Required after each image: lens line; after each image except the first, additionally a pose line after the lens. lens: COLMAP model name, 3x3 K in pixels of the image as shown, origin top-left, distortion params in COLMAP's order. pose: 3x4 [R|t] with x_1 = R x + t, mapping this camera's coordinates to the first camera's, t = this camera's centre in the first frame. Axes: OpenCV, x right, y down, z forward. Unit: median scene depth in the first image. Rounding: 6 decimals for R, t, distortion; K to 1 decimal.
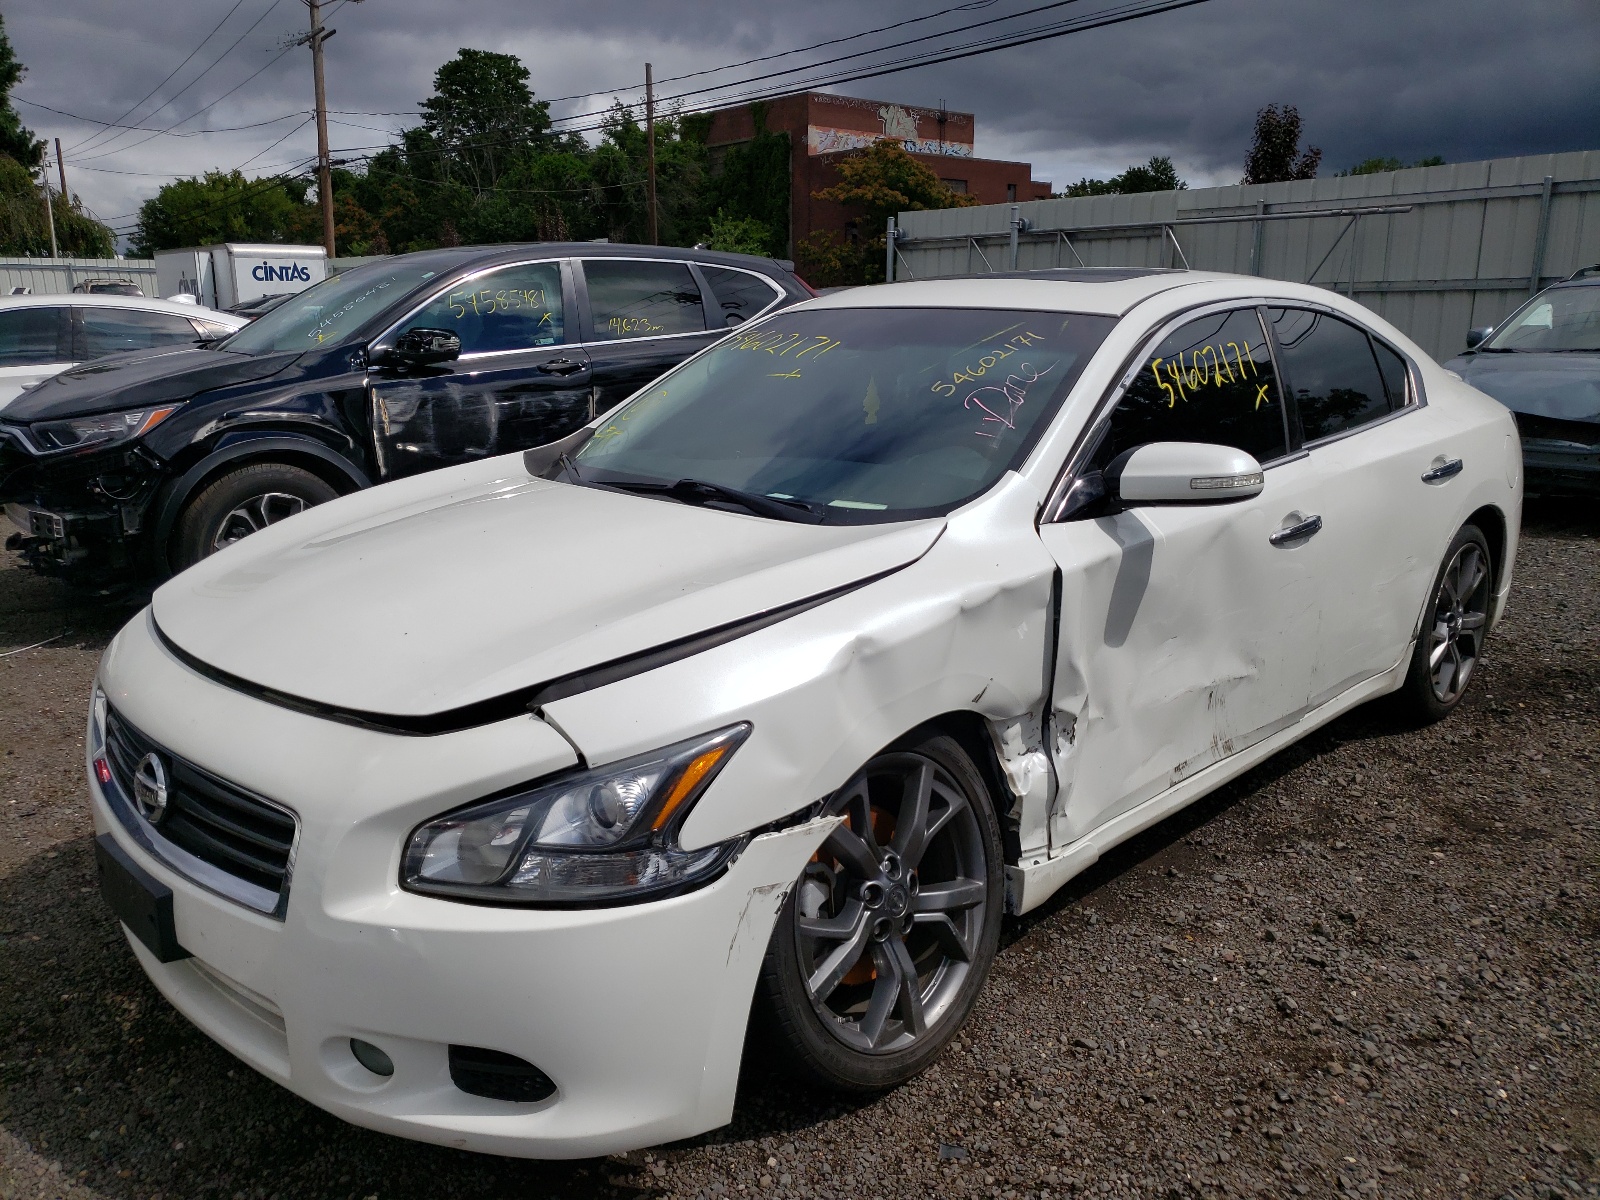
lens RADIAL K [[1344.8, 0, 807.5], [0, 1344.8, 603.4], [0, 0, 1]] dist [-0.001346, 0.039795]
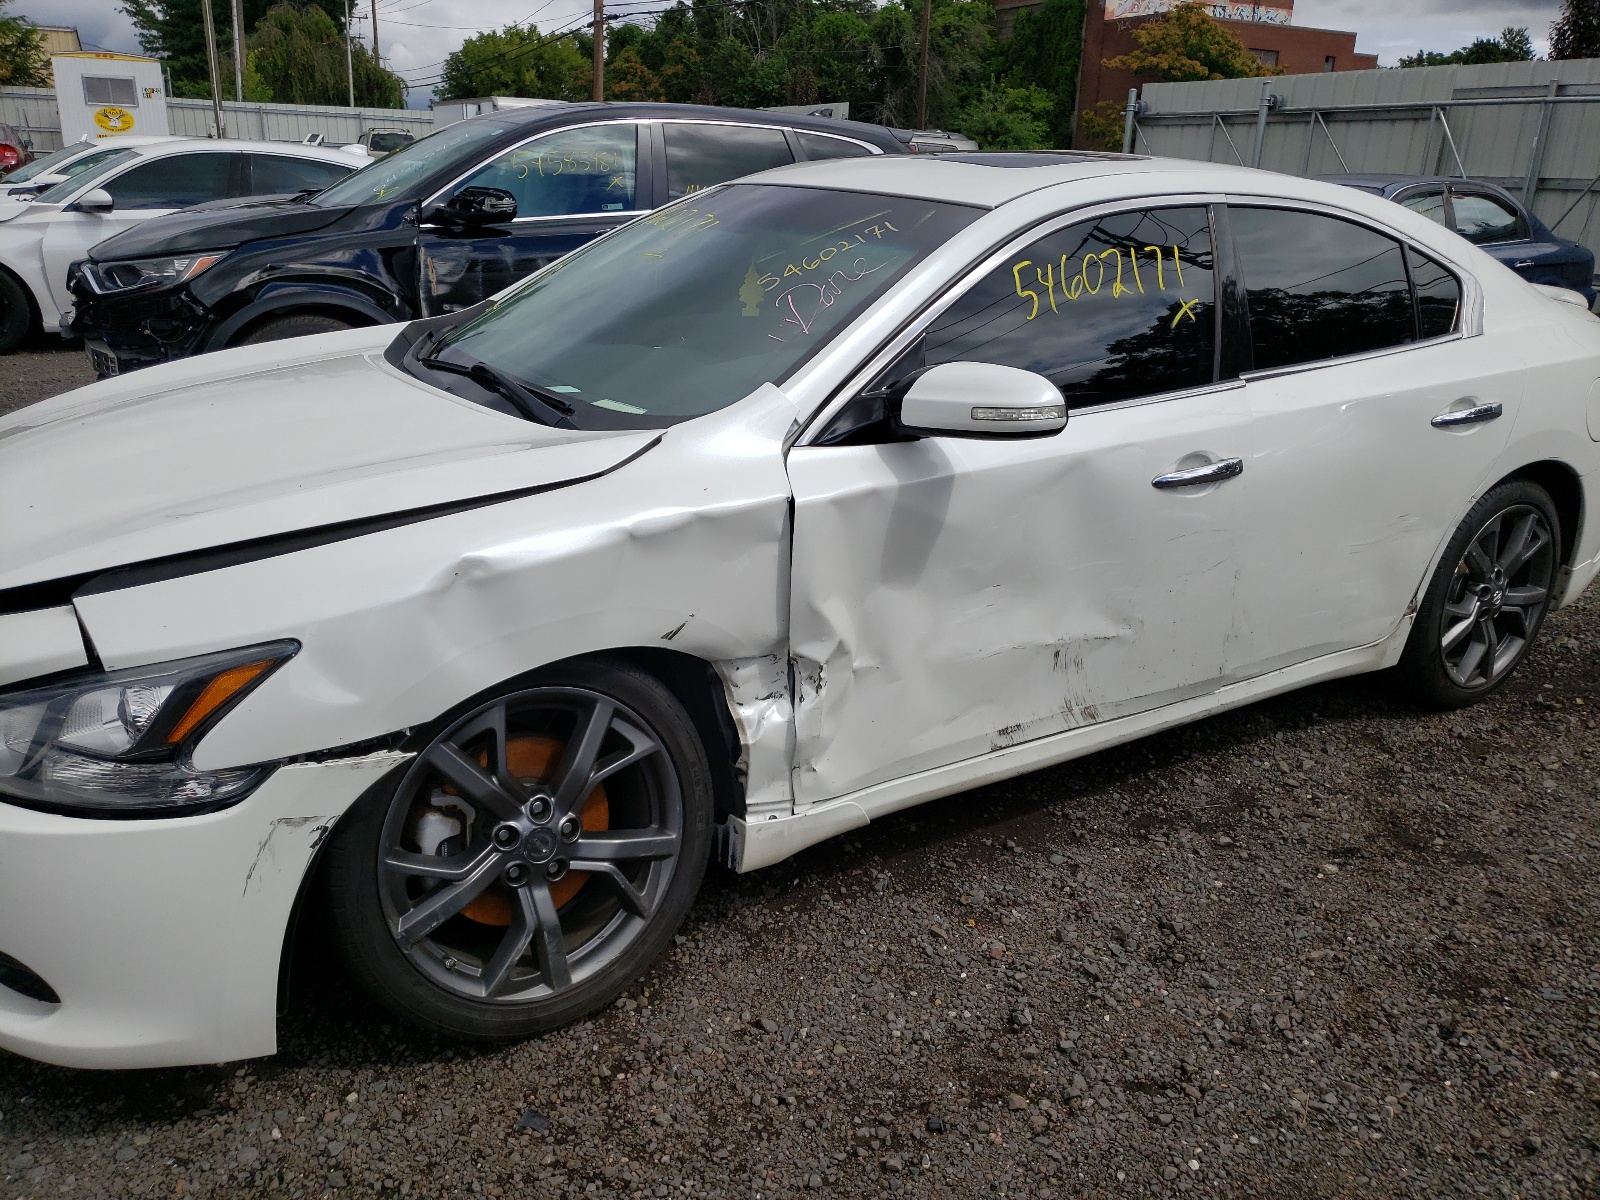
lens RADIAL K [[1344.8, 0, 799.9], [0, 1344.8, 593.7], [0, 0, 1]] dist [-0.001346, 0.039795]
pose [[0.975108, 0.104116, -0.195765, 0.310685], [-0.087519, 0.991941, 0.091622, -0.037652], [0.203727, -0.072208, 0.976361, 0.117536]]
